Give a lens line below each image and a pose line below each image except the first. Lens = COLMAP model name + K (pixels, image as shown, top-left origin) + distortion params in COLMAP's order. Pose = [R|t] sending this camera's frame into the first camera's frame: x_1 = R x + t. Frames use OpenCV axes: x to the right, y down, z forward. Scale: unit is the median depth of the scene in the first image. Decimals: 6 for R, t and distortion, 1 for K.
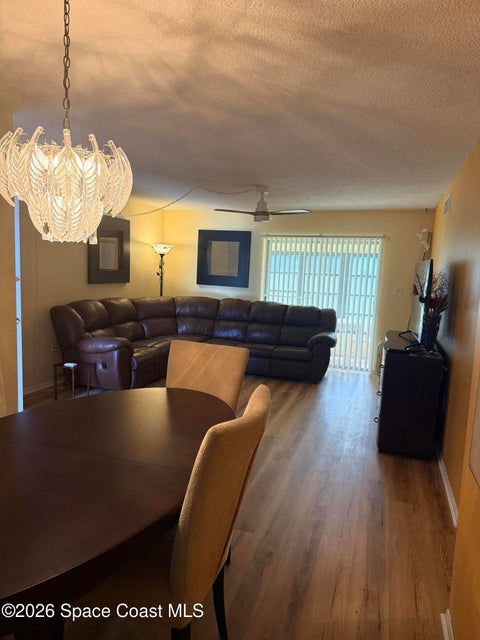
lens RADIAL K [[450.9, 0, 240.0], [0, 450.9, 320.0], [0, 0, 1]] dist [0.004504, -0.060697]
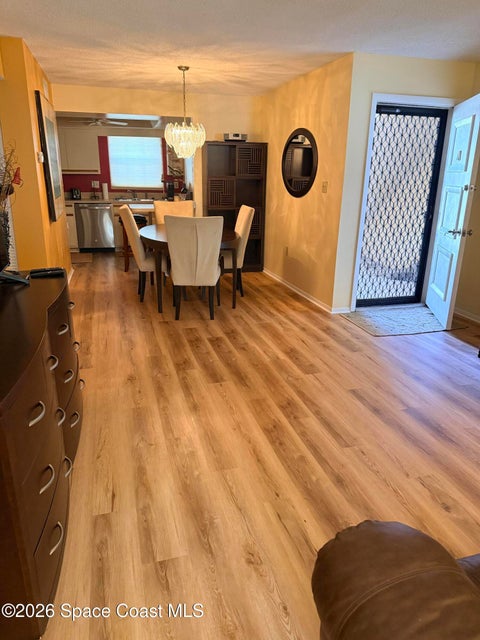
lens RADIAL K [[450.9, 0, 240.0], [0, 450.9, 320.0], [0, 0, 1]] dist [0.004504, -0.060697]
pose [[-0.831266, 0.132177, -0.539932, 0.672354], [-0.106900, 0.915177, 0.388617, -0.220862], [0.545500, 0.380763, -0.746626, 2.356995]]
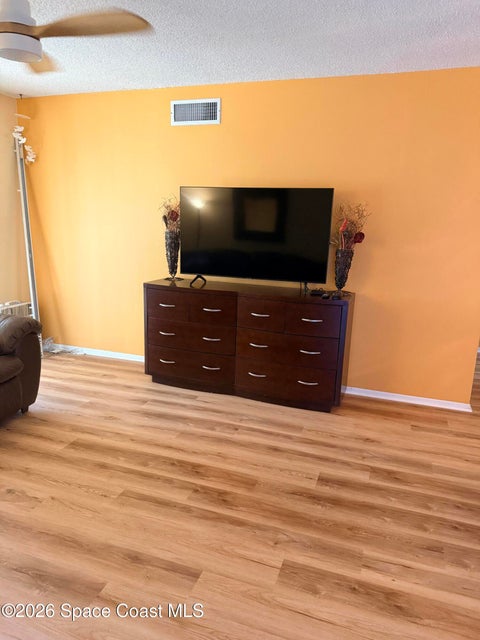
lens RADIAL K [[450.9, 0, 240.0], [0, 450.9, 320.0], [0, 0, 1]] dist [0.004504, -0.060697]
pose [[0.032276, -0.266148, 0.963392, -0.703238], [0.093936, 0.960435, 0.262184, -0.180641], [-0.995055, 0.082035, 0.056000, 1.591540]]
